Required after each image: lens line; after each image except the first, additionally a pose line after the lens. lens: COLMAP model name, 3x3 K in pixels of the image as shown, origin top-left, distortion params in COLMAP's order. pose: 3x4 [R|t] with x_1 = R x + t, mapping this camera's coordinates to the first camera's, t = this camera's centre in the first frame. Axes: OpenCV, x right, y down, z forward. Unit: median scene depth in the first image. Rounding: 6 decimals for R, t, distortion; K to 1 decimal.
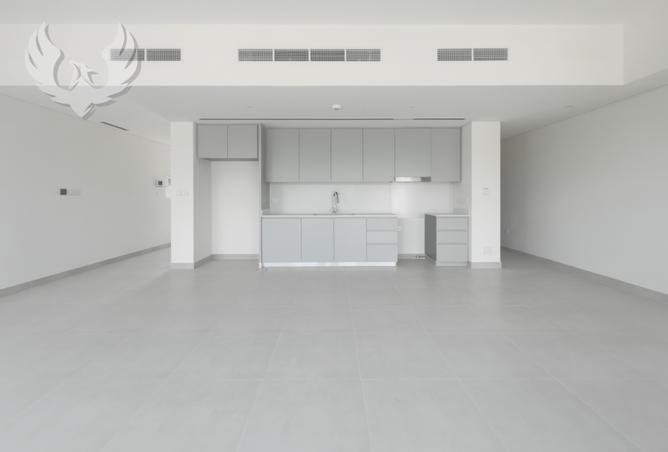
lens RADIAL K [[278.0, 0, 334.3], [0, 278.0, 187.3], [0, 0, 1]] dist [0.000478, 0.000118]
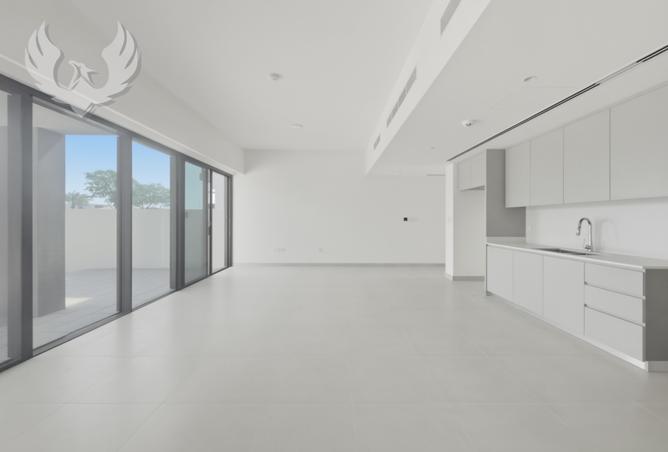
lens RADIAL K [[281.2, 0, 334.8], [0, 281.2, 218.2], [0, 0, 1]] dist [0.000907, 0.000039]
pose [[0.004474, -0.002718, -0.999986, 0.743363], [0.027742, 0.999612, -0.002593, 0.002158], [0.999605, -0.027730, 0.004548, 0.464828]]
